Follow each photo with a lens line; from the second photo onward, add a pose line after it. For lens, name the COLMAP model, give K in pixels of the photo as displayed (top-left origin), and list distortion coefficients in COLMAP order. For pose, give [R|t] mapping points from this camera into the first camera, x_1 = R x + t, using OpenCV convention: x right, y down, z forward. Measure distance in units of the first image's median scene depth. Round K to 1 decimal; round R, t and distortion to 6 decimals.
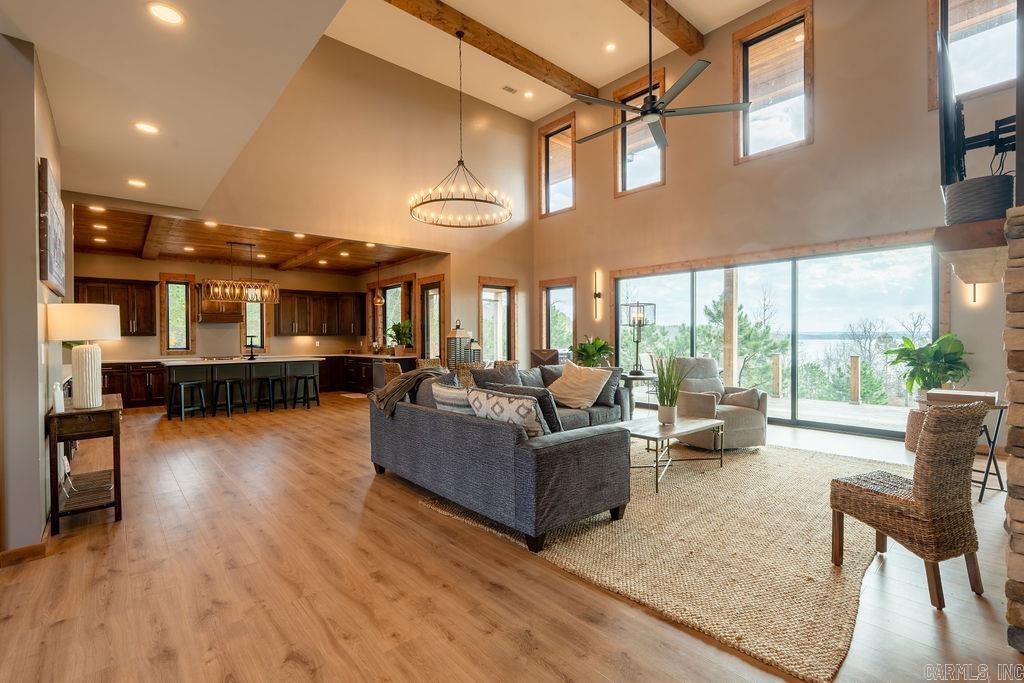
lens RADIAL K [[458.7, 0, 510.2], [0, 458.7, 341.0], [0, 0, 1]] dist [-0.002385, 0.000196]
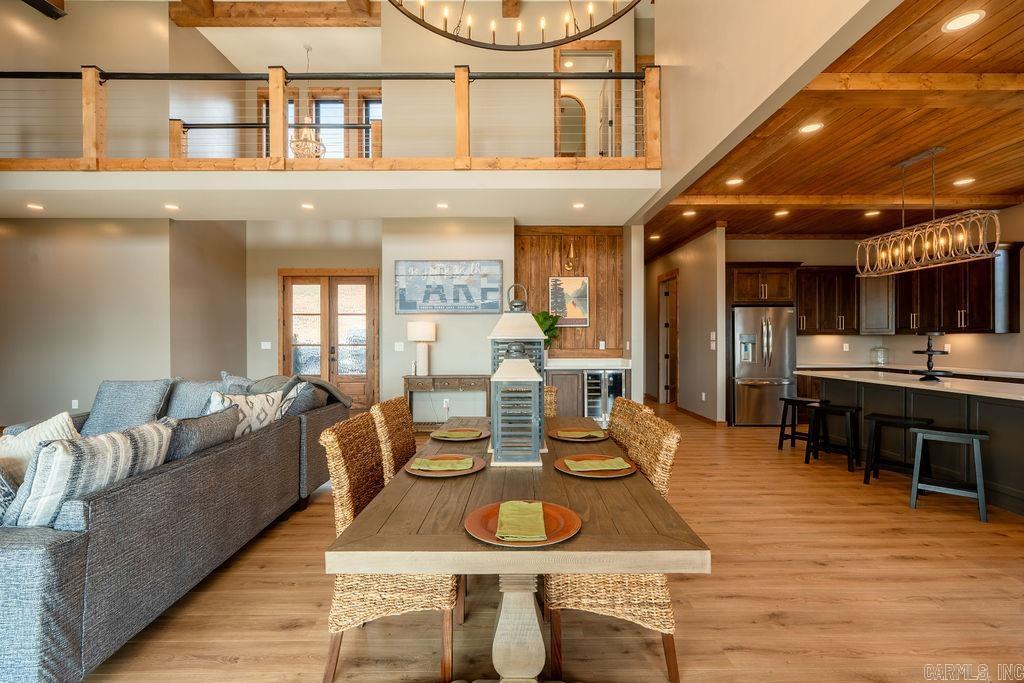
lens RADIAL K [[458.7, 0, 510.2], [0, 458.7, 341.0], [0, 0, 1]] dist [-0.002385, 0.000196]
pose [[-0.652360, 0.009746, -0.757847, 0.109148], [0.000750, 0.999925, 0.012214, -0.008349], [0.757909, 0.007399, -0.652318, 0.941668]]
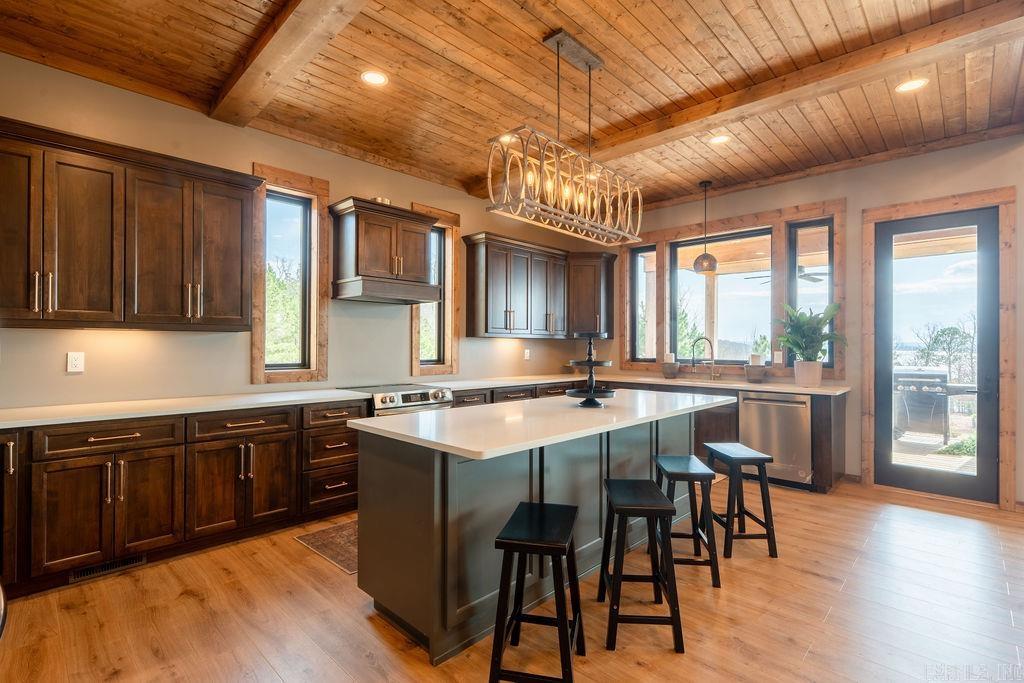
lens RADIAL K [[481.9, 0, 512.0], [0, 481.9, 341.5], [0, 0, 1]] dist [-0.001339, -0.000085]
pose [[0.996011, 0.012242, 0.088391, -0.626939], [-0.011003, 0.999835, -0.014487, -0.000075], [-0.088553, 0.013456, 0.995981, 0.632904]]
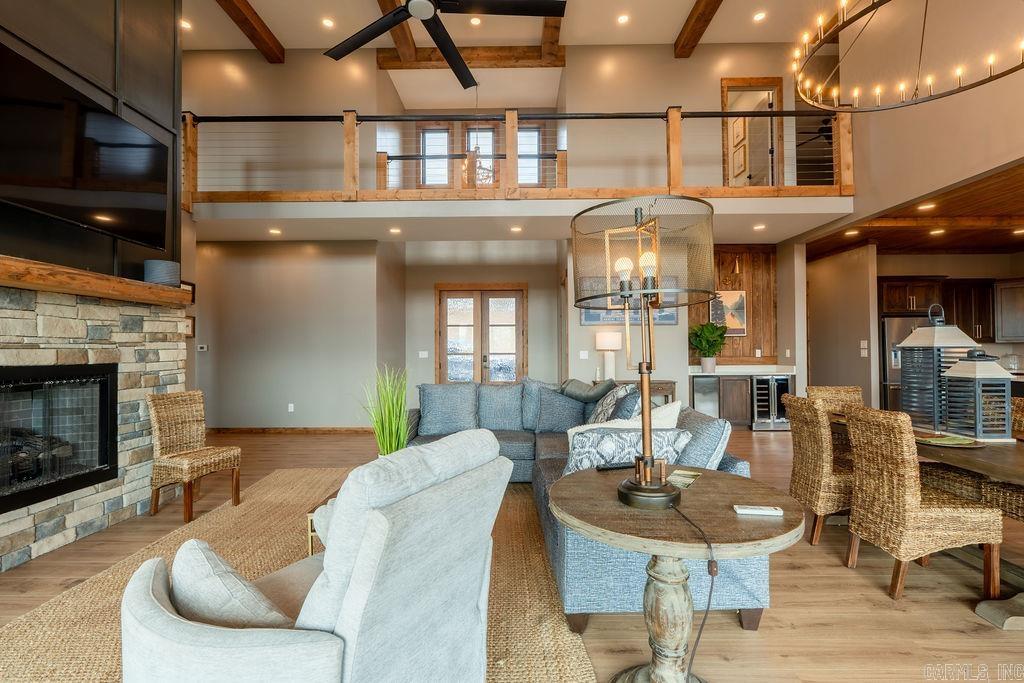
lens RADIAL K [[458.7, 0, 510.2], [0, 458.7, 341.0], [0, 0, 1]] dist [-0.002385, 0.000196]
pose [[-0.665400, -0.003818, -0.746477, 0.358722], [0.004016, 0.999954, -0.008695, -0.008340], [0.746476, -0.008783, -0.665354, 0.768644]]
